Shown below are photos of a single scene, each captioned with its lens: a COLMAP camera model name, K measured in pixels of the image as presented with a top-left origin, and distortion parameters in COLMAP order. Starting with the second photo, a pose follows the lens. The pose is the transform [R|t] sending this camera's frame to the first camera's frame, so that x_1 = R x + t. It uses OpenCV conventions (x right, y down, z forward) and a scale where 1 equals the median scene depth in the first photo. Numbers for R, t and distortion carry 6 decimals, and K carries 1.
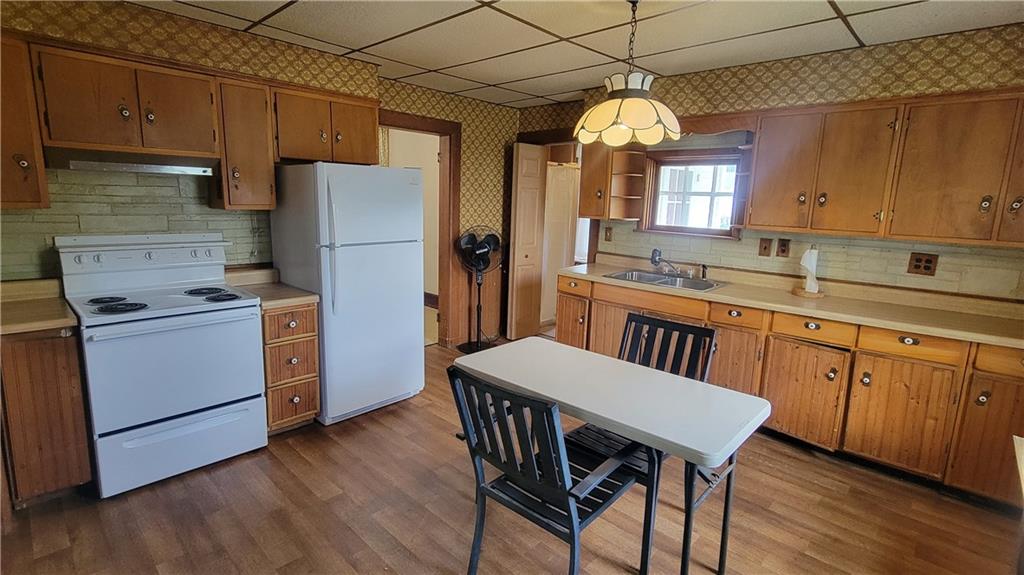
lens RADIAL K [[477.1, 0, 512.0], [0, 477.1, 287.5], [0, 0, 1]] dist [0.000133, 0.000456]
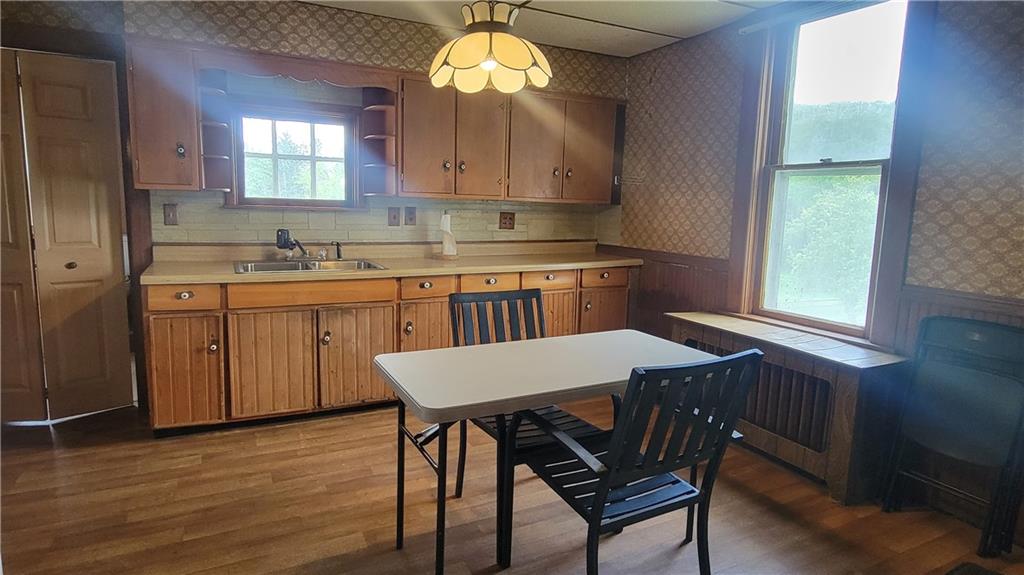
lens RADIAL K [[577.8, 0, 513.8], [0, 577.8, 284.6], [0, 0, 1]] dist [-0.000630, 0.000494]
pose [[0.334466, -0.154707, 0.929623, -0.567536], [0.156853, 0.981813, 0.106959, -0.043952], [-0.929263, 0.110040, 0.352649, 0.459259]]
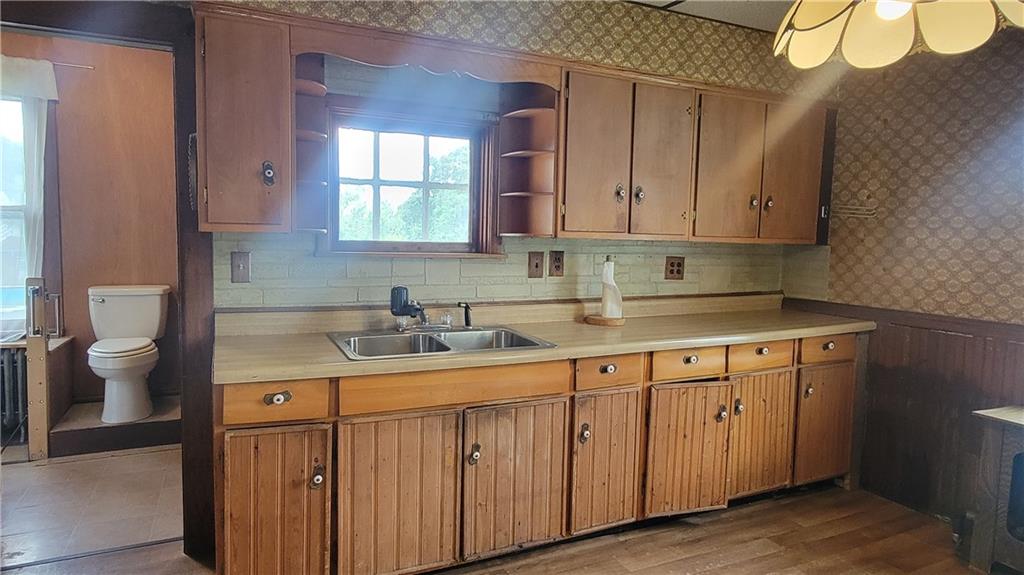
lens RADIAL K [[620.2, 0, 509.8], [0, 620.2, 285.8], [0, 0, 1]] dist [-0.000995, 0.001012]
pose [[0.359532, -0.102617, 0.927473, -0.357252], [0.161912, 0.985719, 0.046296, -0.120579], [-0.918978, 0.133524, 0.371012, 0.842251]]
